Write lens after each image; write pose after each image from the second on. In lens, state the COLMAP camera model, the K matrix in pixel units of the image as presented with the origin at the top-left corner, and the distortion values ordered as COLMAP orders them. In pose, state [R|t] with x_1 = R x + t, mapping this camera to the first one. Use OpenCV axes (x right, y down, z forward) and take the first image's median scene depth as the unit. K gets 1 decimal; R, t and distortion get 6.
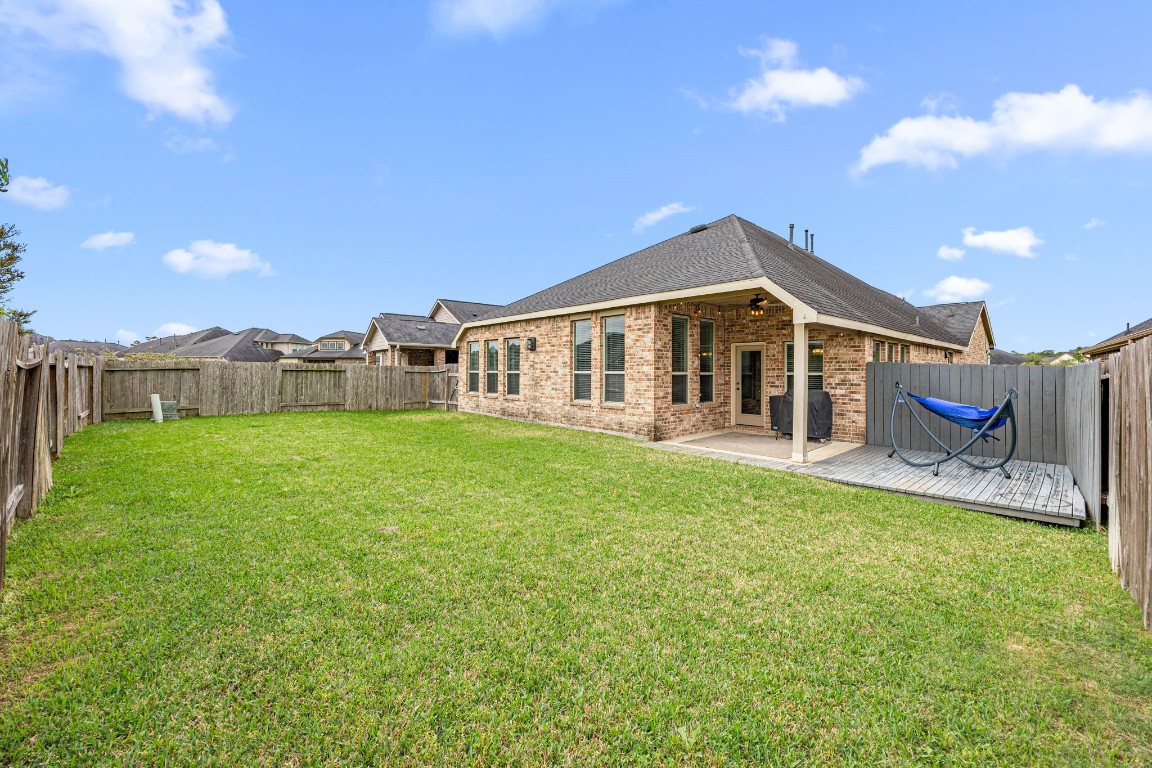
lens RADIAL K [[461.9, 0, 574.3], [0, 461.9, 369.0], [0, 0, 1]] dist [0.000089, -0.000015]
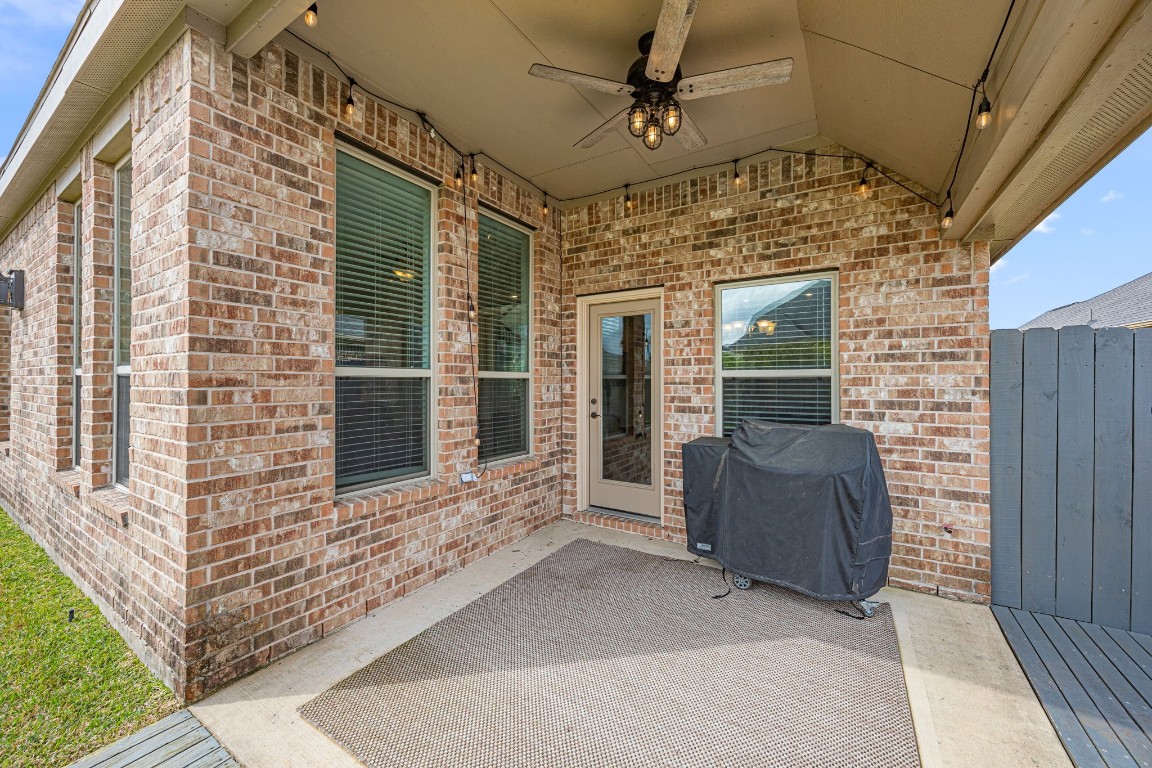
lens RADIAL K [[450.9, 0, 574.6], [0, 450.9, 381.2], [0, 0, 1]] dist [-0.004442, -0.000092]
pose [[0.964078, -0.004563, 0.265582, 0.257434], [0.003257, 0.999980, 0.005357, 0.013427], [-0.265601, -0.004299, 0.964073, 0.690963]]
